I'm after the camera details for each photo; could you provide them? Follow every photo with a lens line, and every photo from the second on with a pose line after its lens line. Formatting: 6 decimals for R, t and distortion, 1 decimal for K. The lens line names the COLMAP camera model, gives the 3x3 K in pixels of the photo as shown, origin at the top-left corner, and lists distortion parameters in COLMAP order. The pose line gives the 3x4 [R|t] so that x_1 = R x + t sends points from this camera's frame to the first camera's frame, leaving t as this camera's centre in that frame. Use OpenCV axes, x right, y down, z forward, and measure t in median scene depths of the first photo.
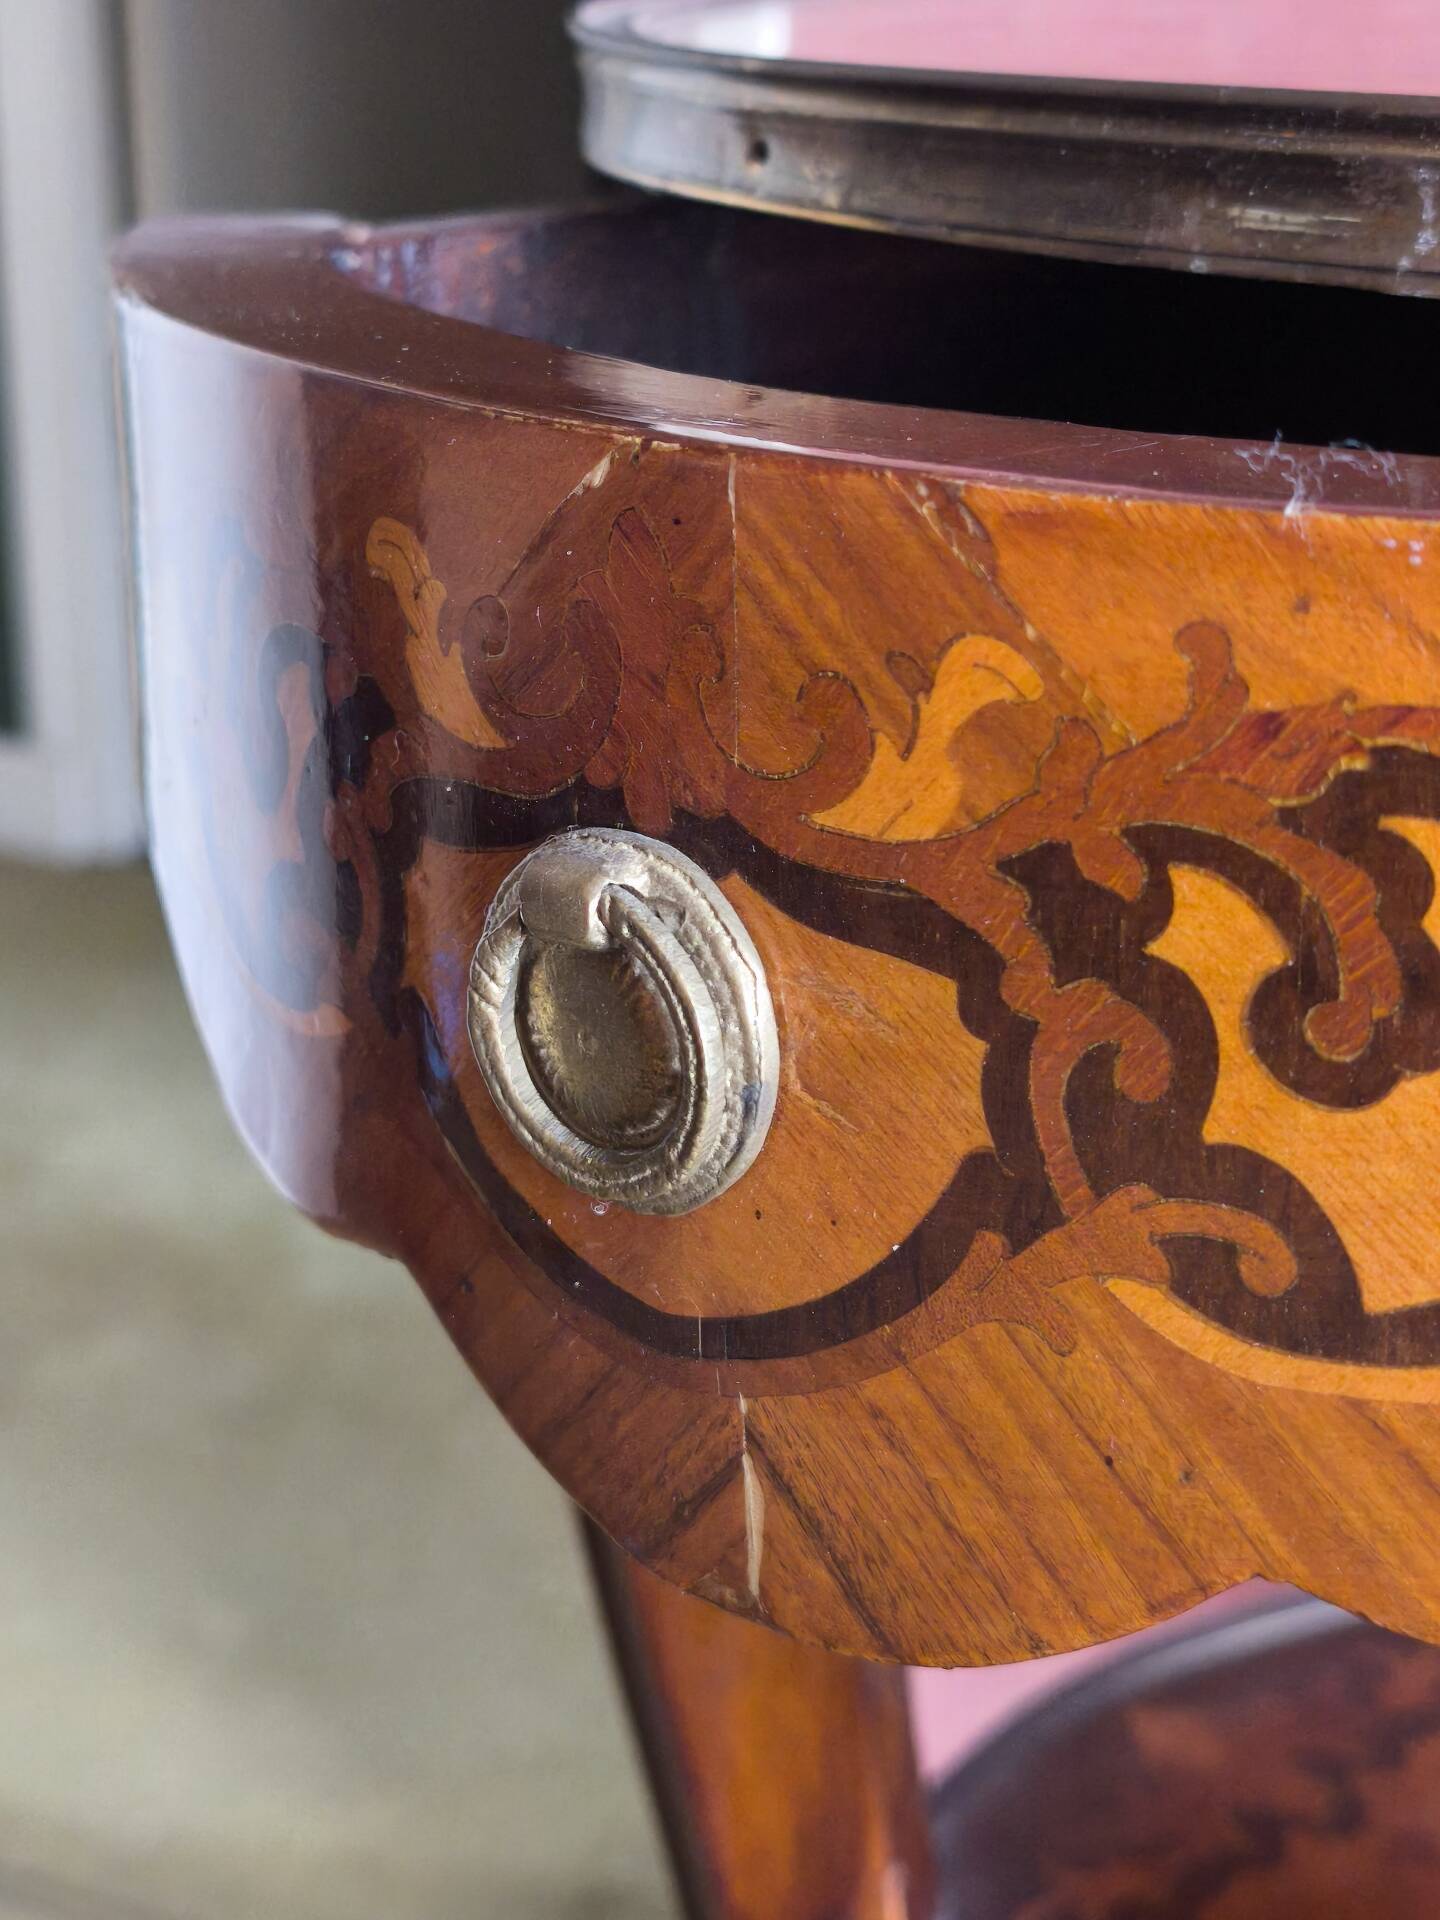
lens RADIAL K [[3523.5, 0, 654.9], [0, 3523.5, 791.7], [0, 0, 1]] dist [0.265124, -1.842374]
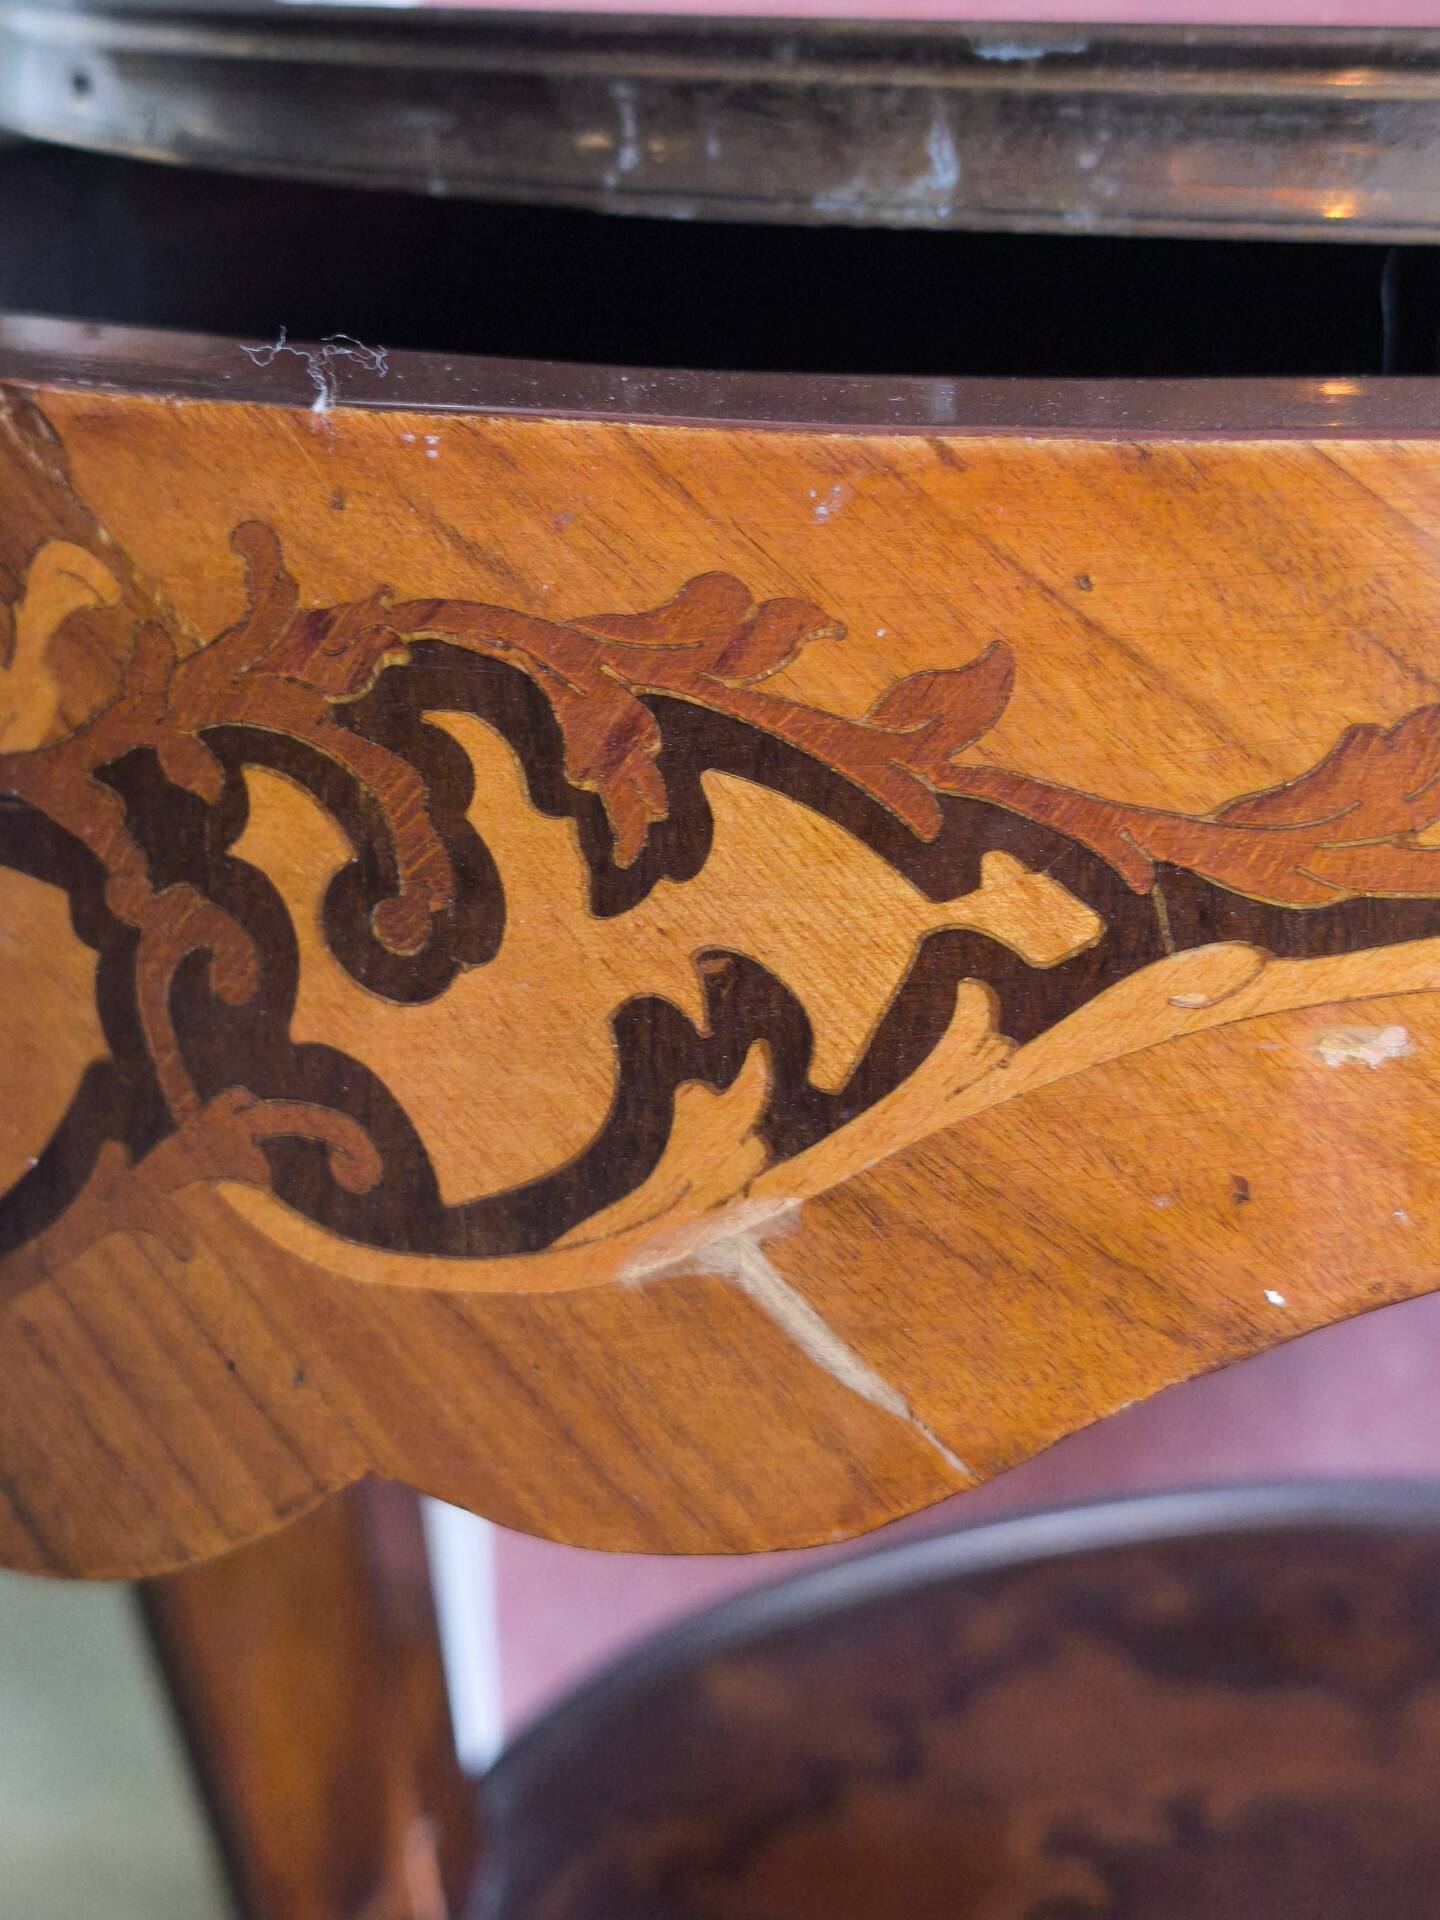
lens RADIAL K [[3523.5, 0, 654.9], [0, 3523.5, 791.7], [0, 0, 1]] dist [0.265124, -1.842374]
pose [[0.999111, -0.020411, 0.036880, 0.224556], [0.020392, 0.999792, 0.000905, 0.029380], [-0.036891, -0.000152, 0.999319, -0.005347]]
